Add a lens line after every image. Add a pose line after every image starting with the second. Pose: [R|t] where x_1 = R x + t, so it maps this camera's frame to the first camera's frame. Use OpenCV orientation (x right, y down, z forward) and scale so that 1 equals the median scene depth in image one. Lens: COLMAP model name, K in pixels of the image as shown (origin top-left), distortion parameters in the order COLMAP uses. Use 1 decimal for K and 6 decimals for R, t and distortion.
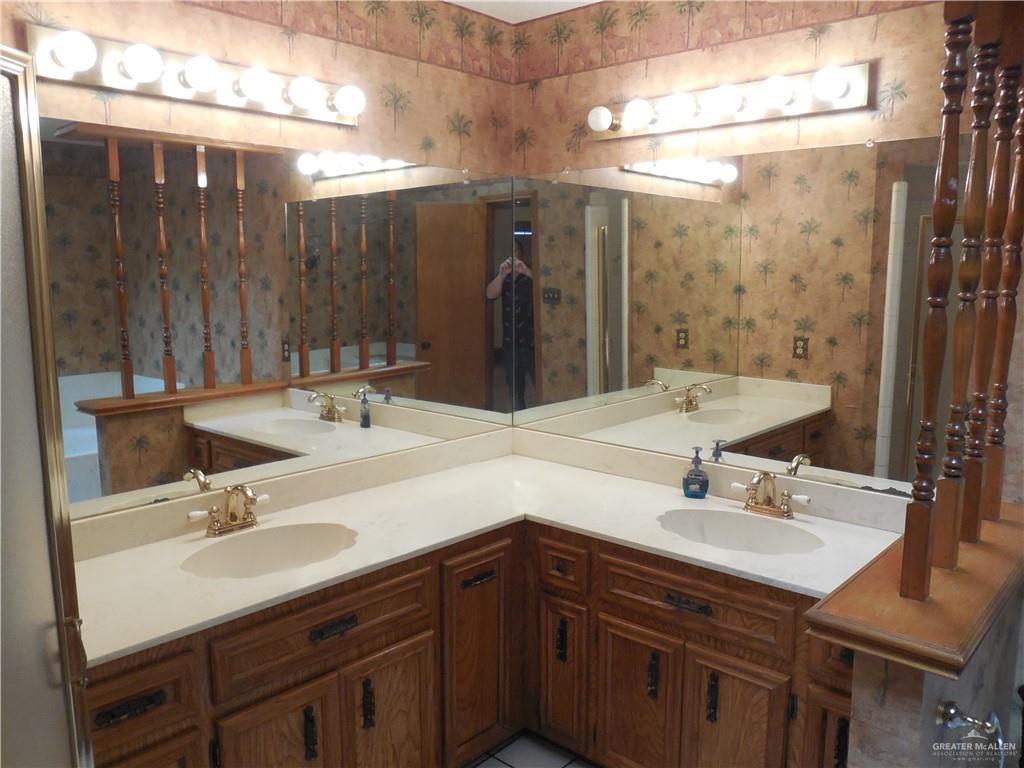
lens RADIAL K [[792.3, 0, 509.6], [0, 792.3, 381.2], [0, 0, 1]] dist [-0.061879, 0.046704]
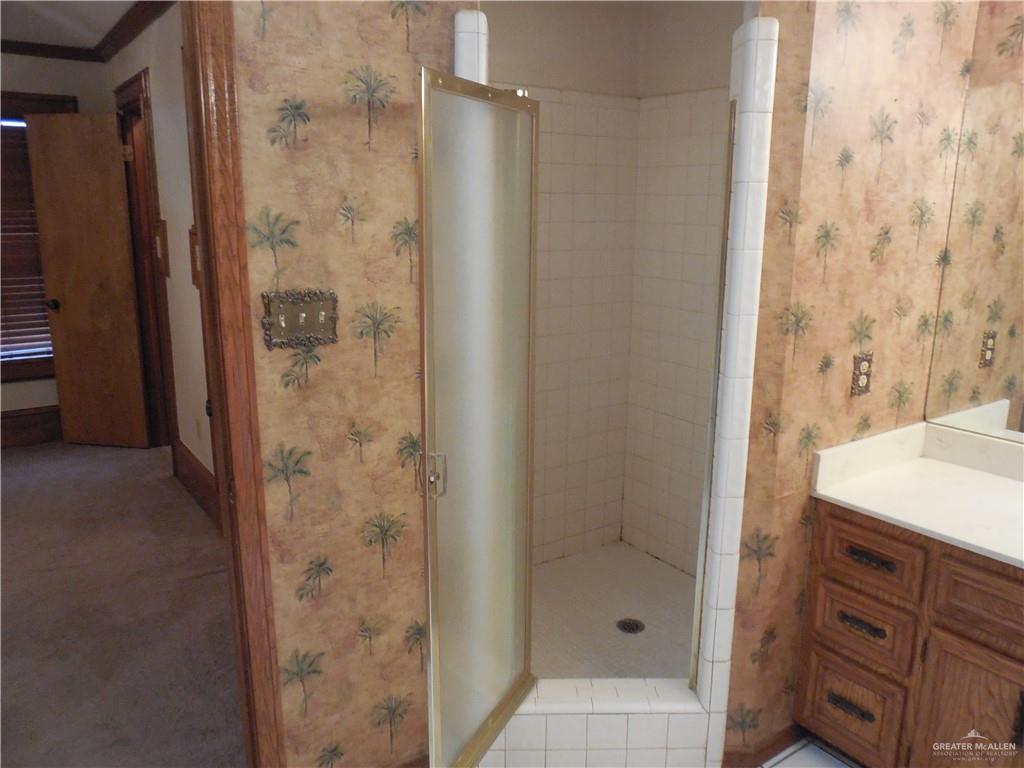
lens RADIAL K [[792.3, 0, 516.4], [0, 792.3, 387.2], [0, 0, 1]] dist [-0.061879, 0.046704]
pose [[0.233443, -0.213756, 0.948585, -0.258143], [0.141912, 0.972582, 0.184240, -0.158942], [-0.961959, 0.091606, 0.257377, 1.085228]]
